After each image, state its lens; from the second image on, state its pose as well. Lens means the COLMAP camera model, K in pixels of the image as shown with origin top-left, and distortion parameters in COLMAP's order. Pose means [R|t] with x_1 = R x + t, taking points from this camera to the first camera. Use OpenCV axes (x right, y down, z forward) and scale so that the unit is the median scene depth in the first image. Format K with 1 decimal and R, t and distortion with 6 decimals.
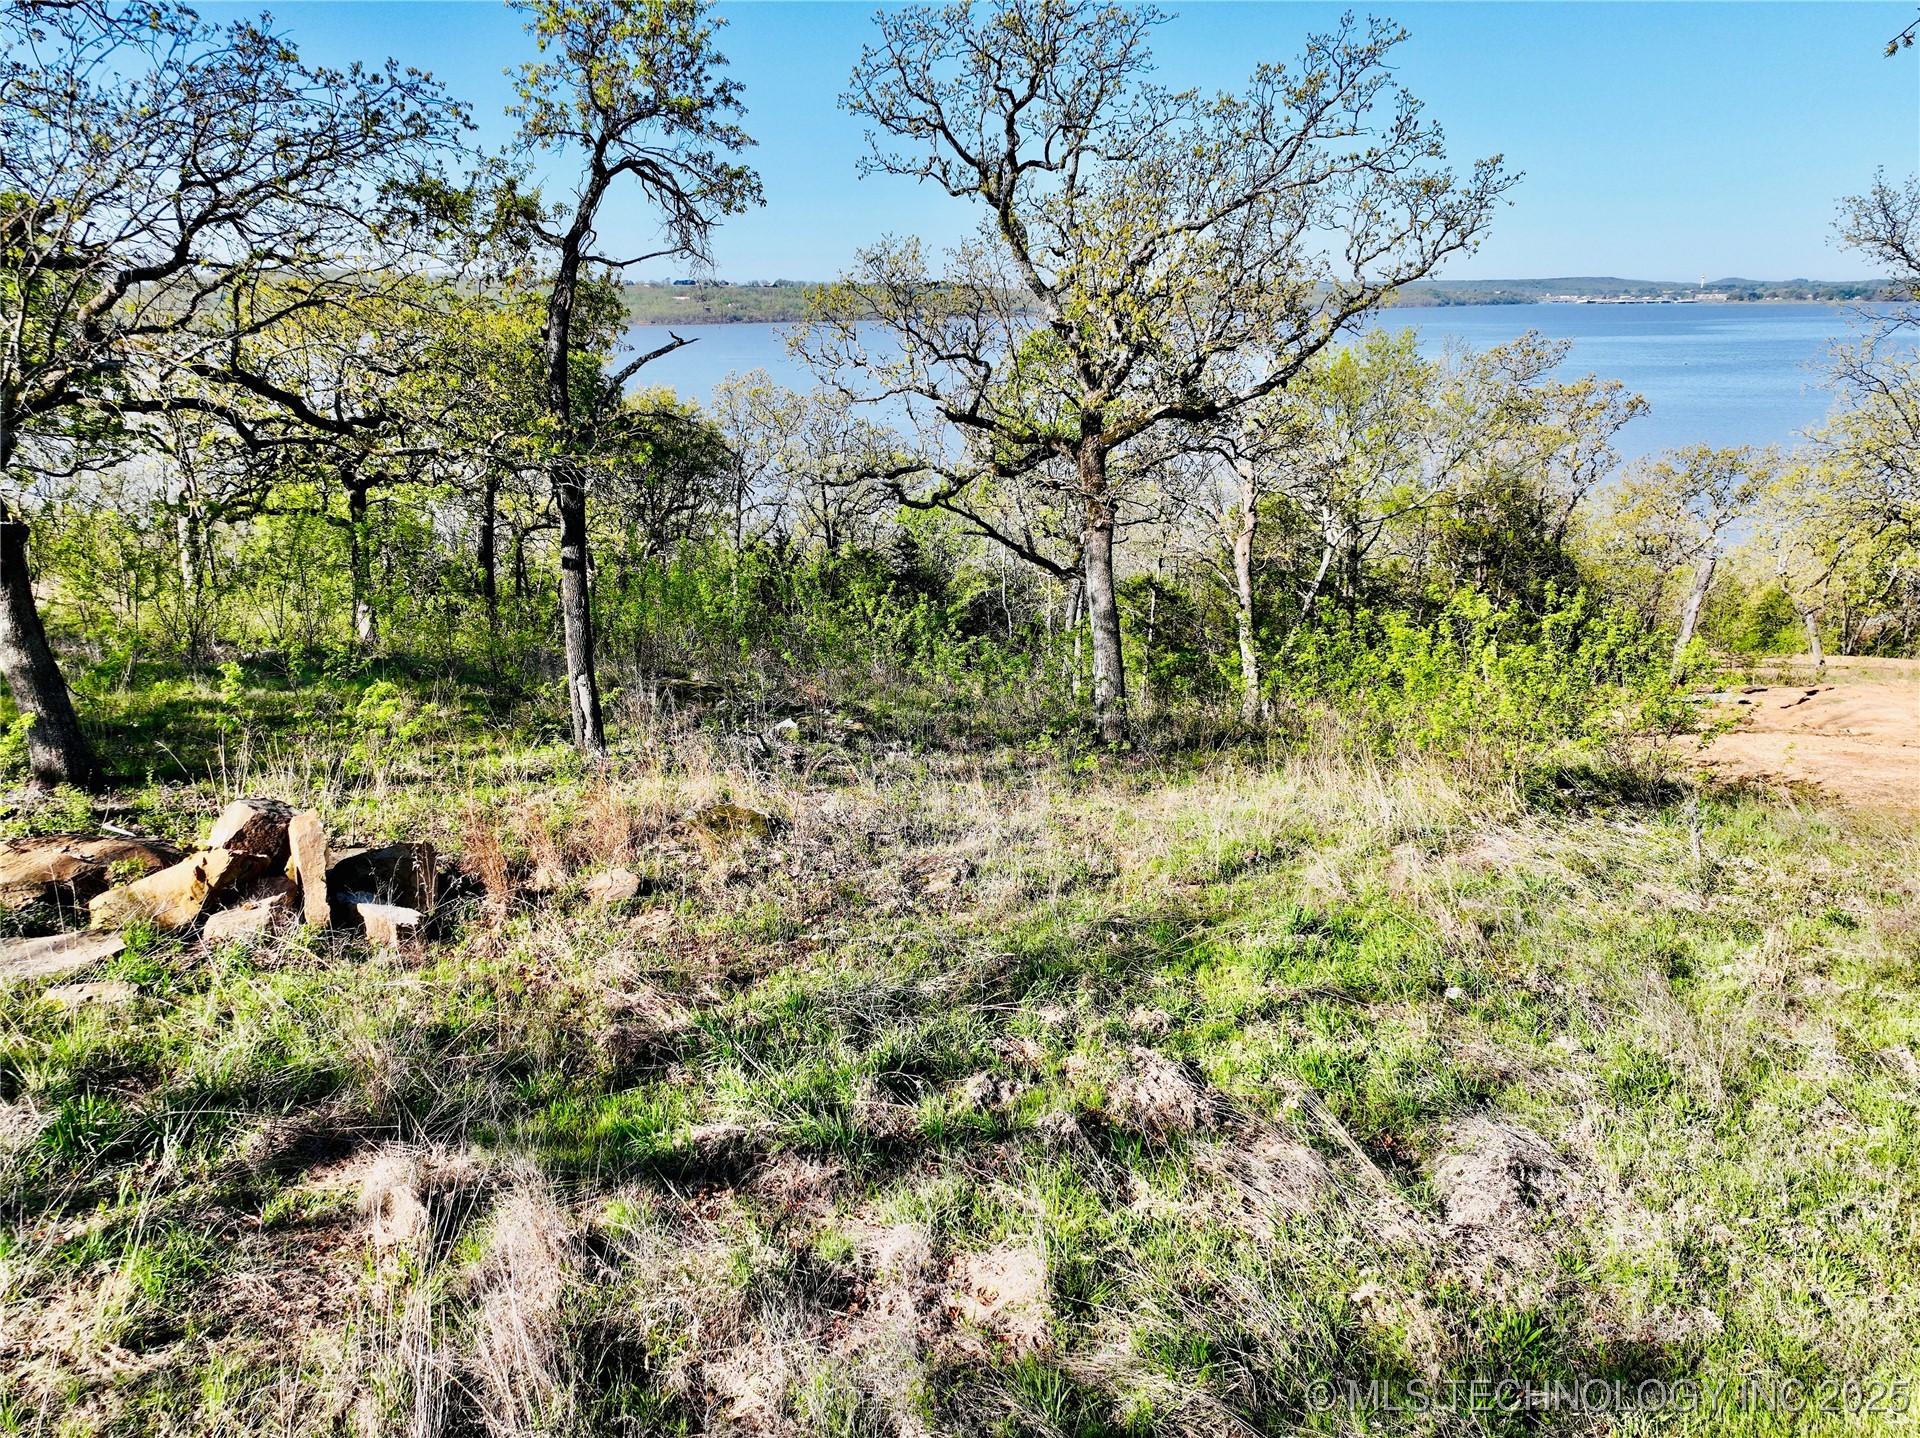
lens RADIAL K [[1348.2, 0, 960.0], [0, 1348.2, 719.0], [0, 0, 1]] dist [-0.004526, 0.023424]
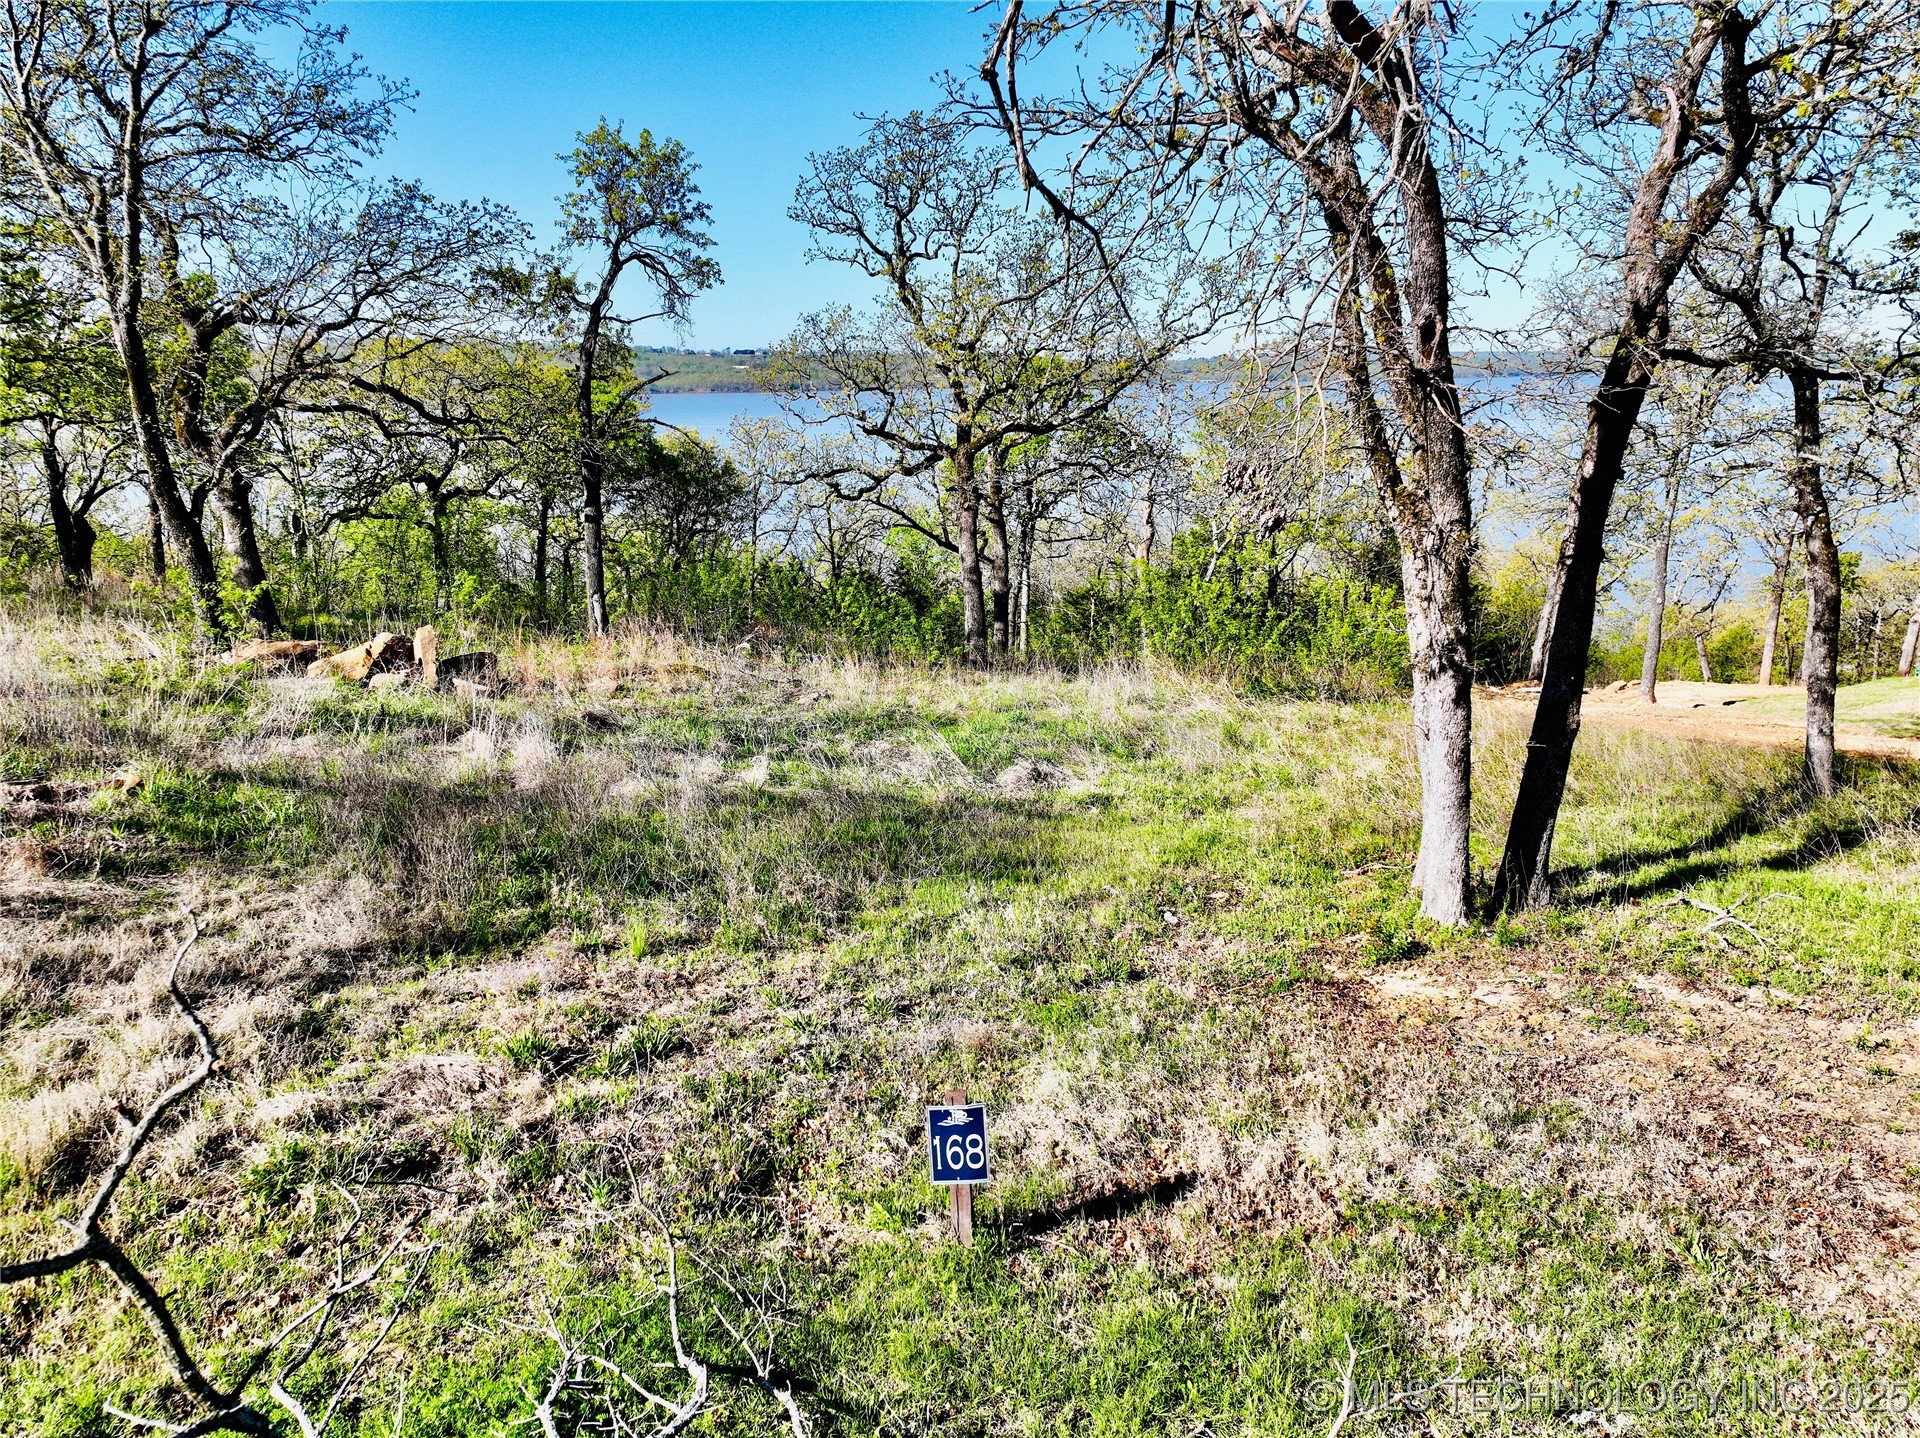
lens RADIAL K [[1348.2, 0, 960.0], [0, 1348.2, 719.0], [0, 0, 1]] dist [-0.004526, 0.023424]
pose [[0.999212, 0.011921, -0.037868, 0.180953], [-0.013718, 0.998775, -0.047538, 0.172064], [0.037255, 0.048020, 0.998151, -0.467844]]
